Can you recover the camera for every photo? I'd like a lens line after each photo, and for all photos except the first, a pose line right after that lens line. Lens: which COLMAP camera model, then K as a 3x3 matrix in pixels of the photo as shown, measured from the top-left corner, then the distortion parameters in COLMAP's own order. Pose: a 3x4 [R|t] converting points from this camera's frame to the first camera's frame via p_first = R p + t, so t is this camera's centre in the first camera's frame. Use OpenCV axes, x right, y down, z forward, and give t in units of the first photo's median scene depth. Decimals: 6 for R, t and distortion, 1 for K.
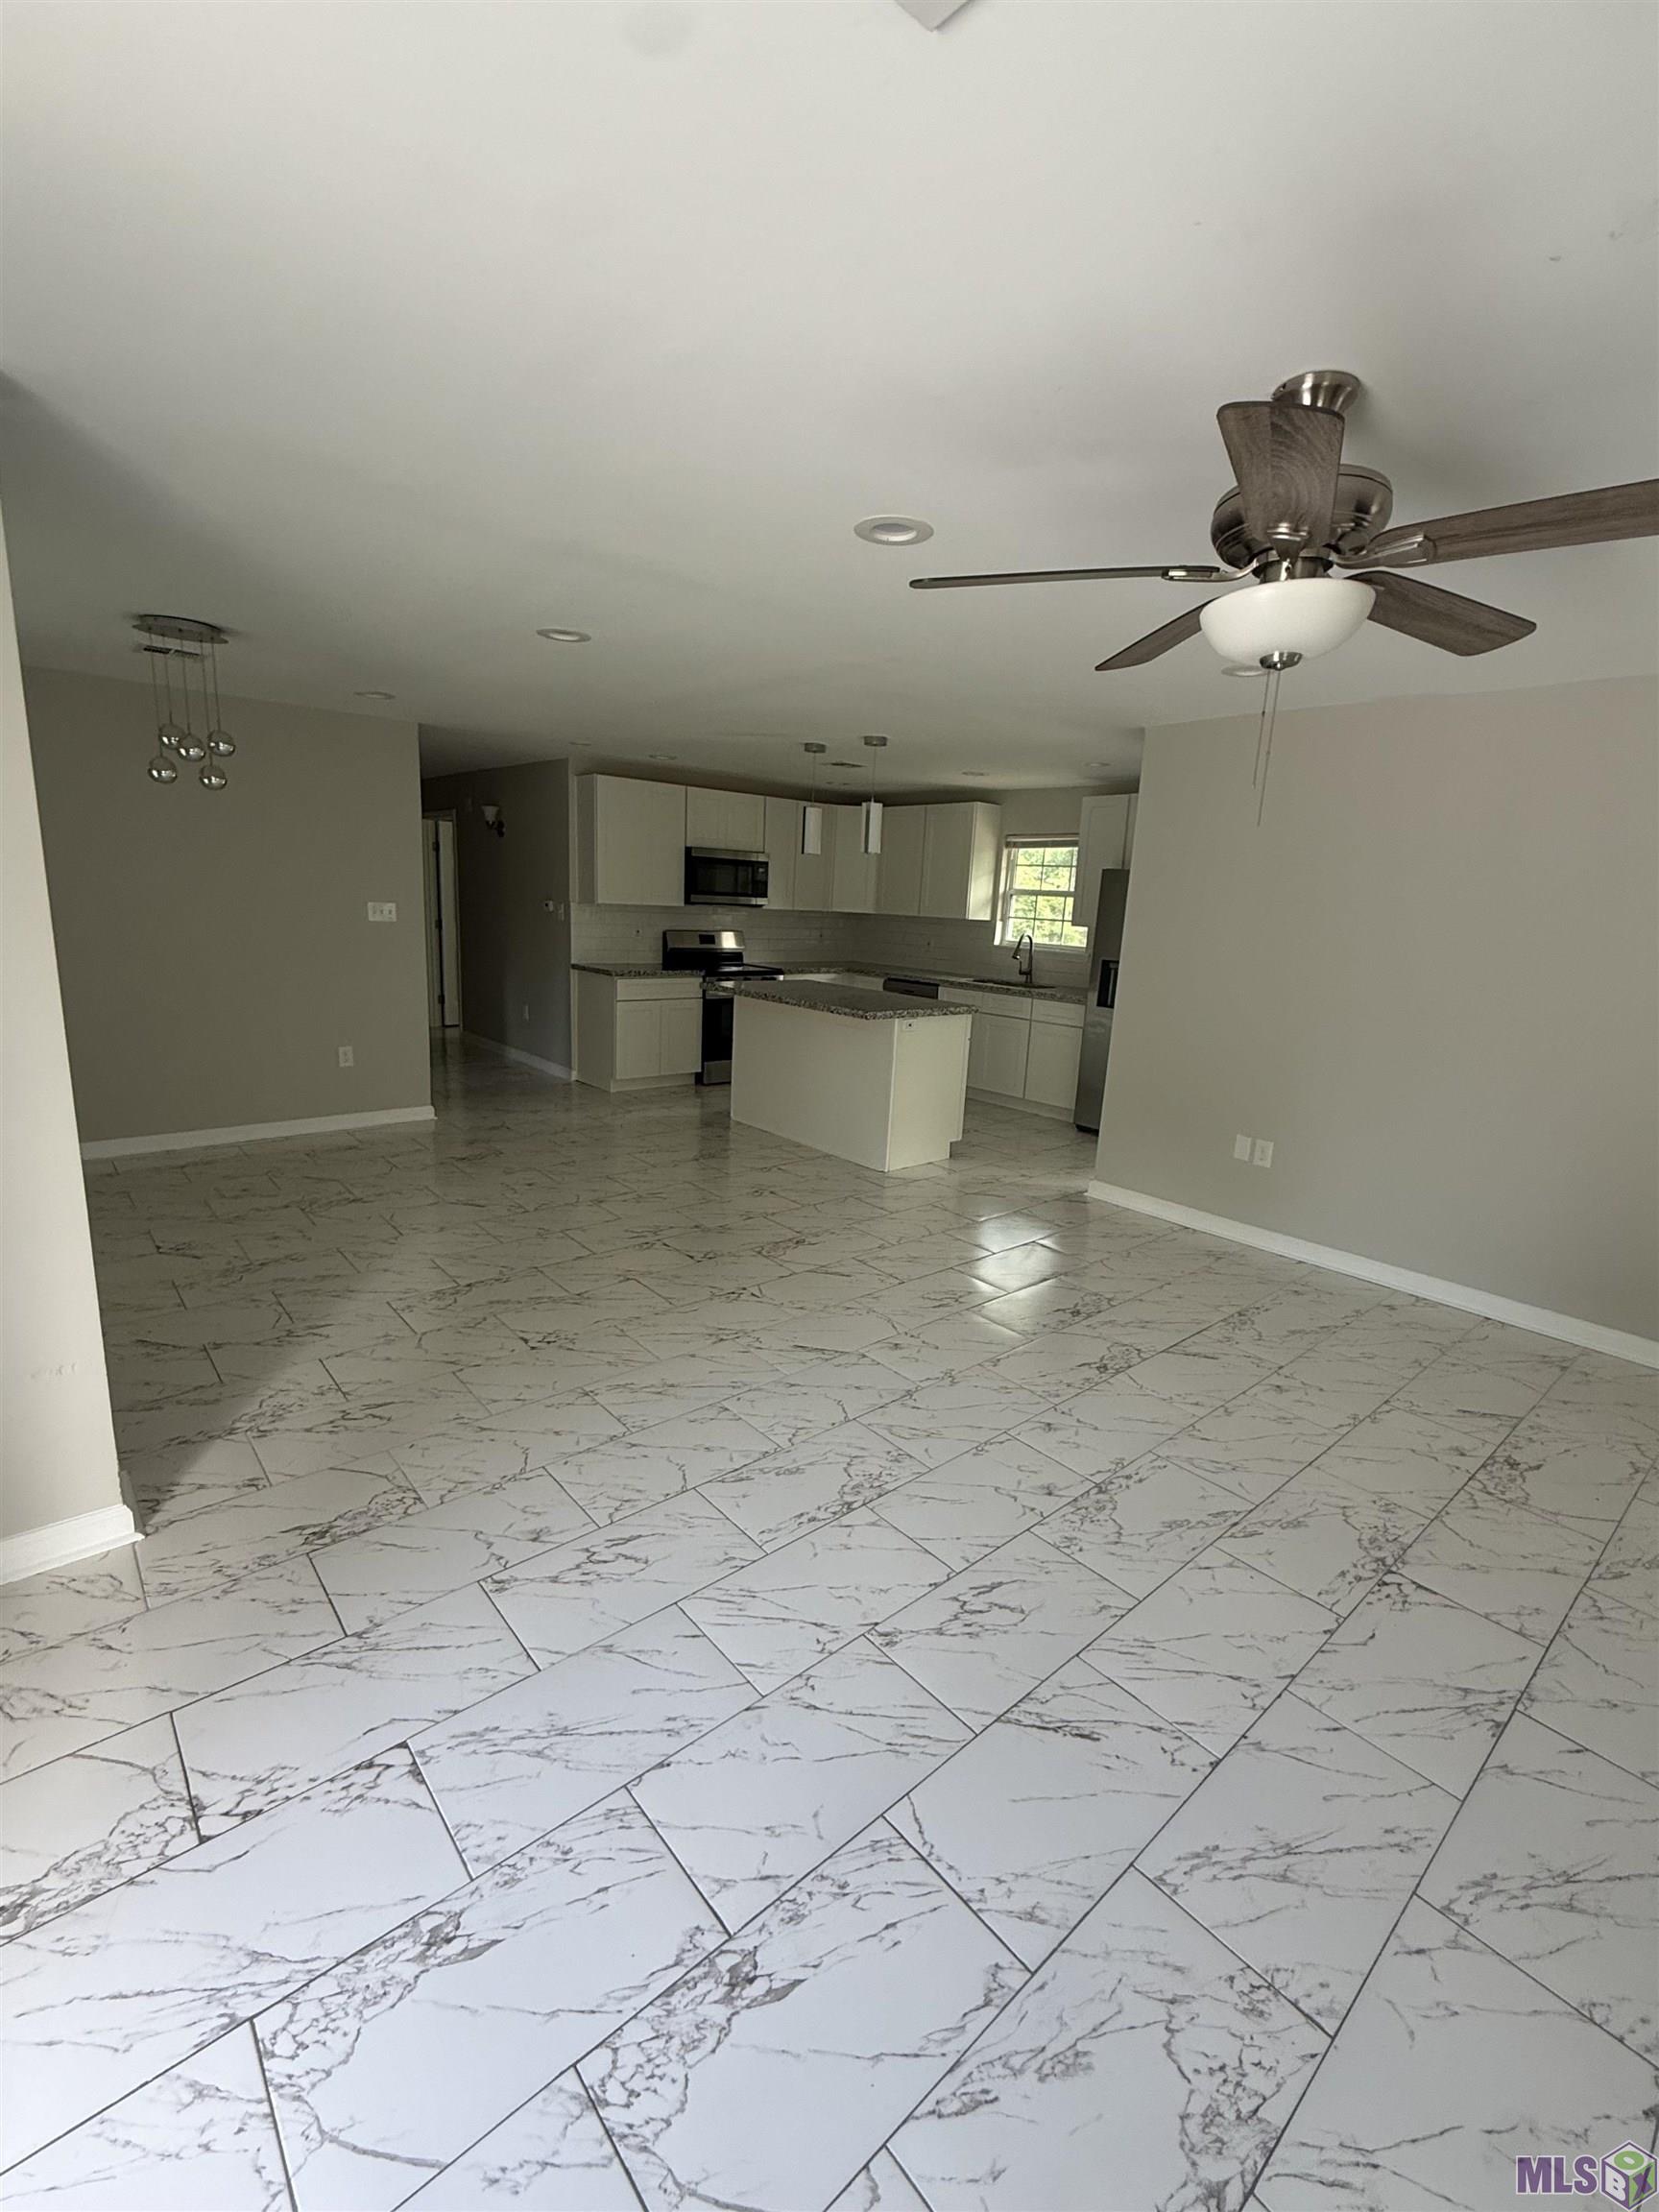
lens RADIAL K [[970.2, 0, 838.0], [0, 970.2, 1107.2], [0, 0, 1]] dist [0.000792, -0.000398]
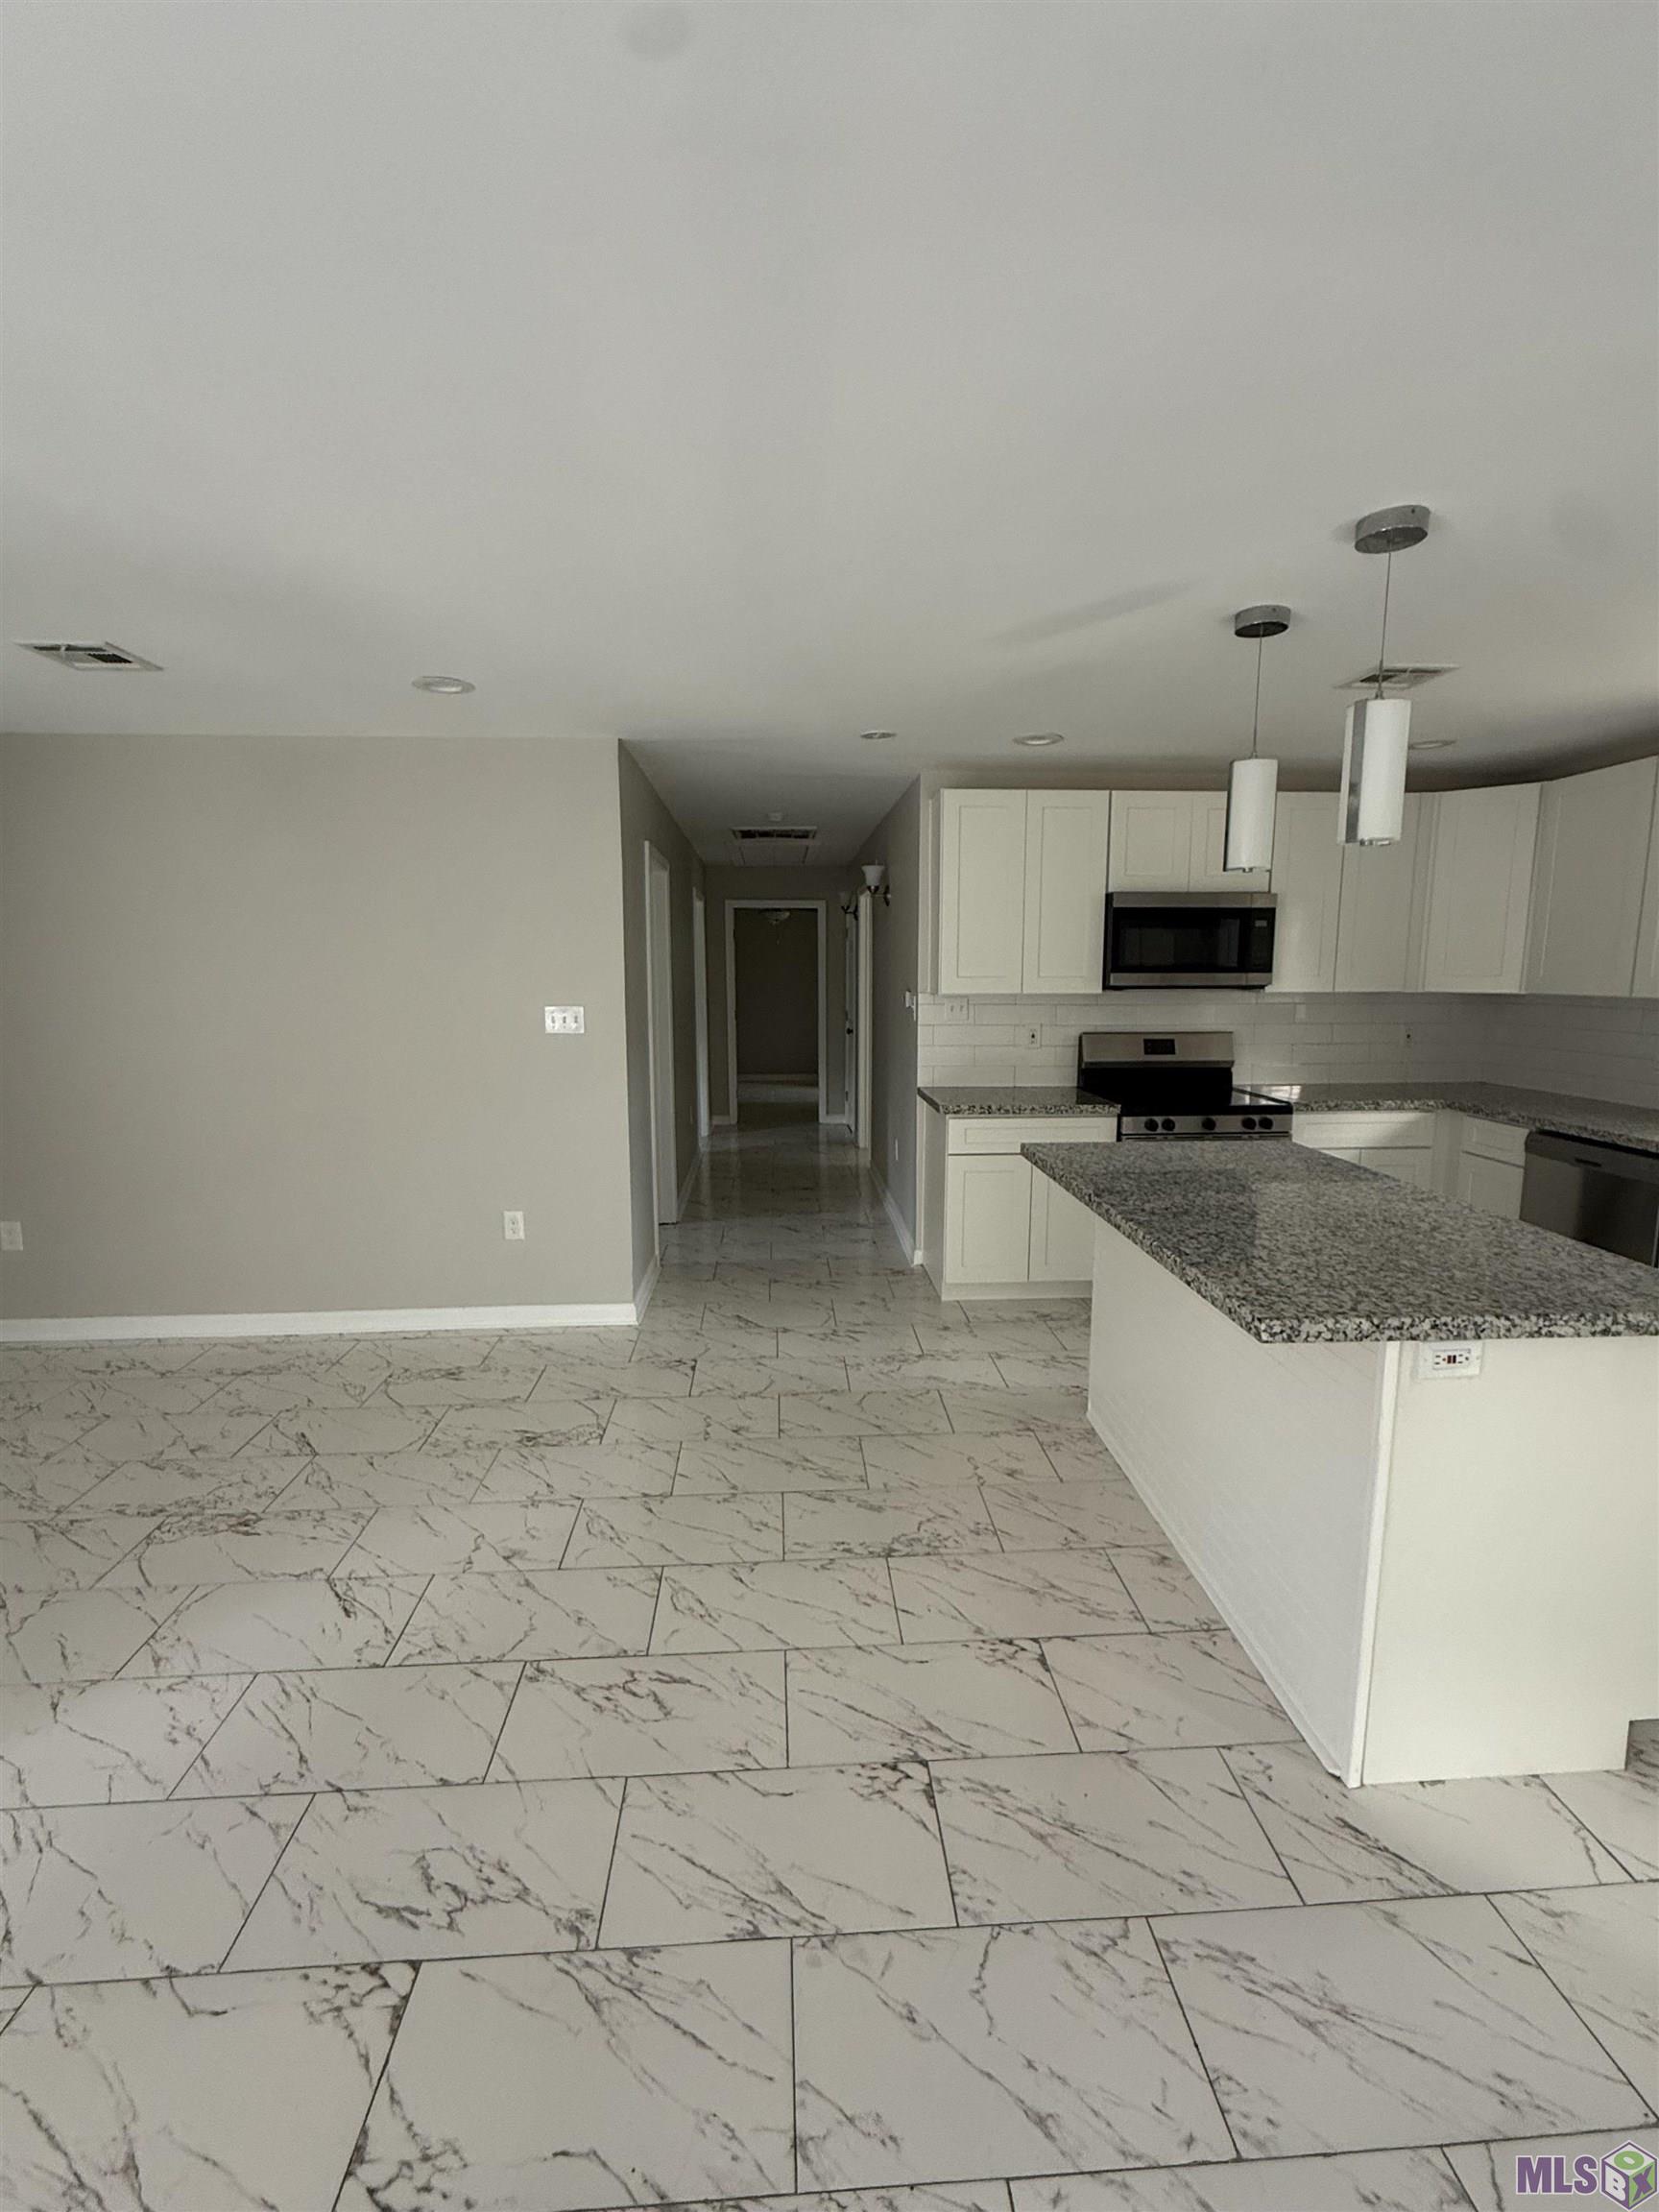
lens RADIAL K [[970.2, 0, 827.1], [0, 970.2, 1103.3], [0, 0, 1]] dist [0.000792, -0.000398]
pose [[0.786242, 0.037895, -0.616755, 0.093113], [-0.092163, 0.994145, -0.056407, -0.114790], [0.611006, 0.101192, 0.785131, 0.550818]]
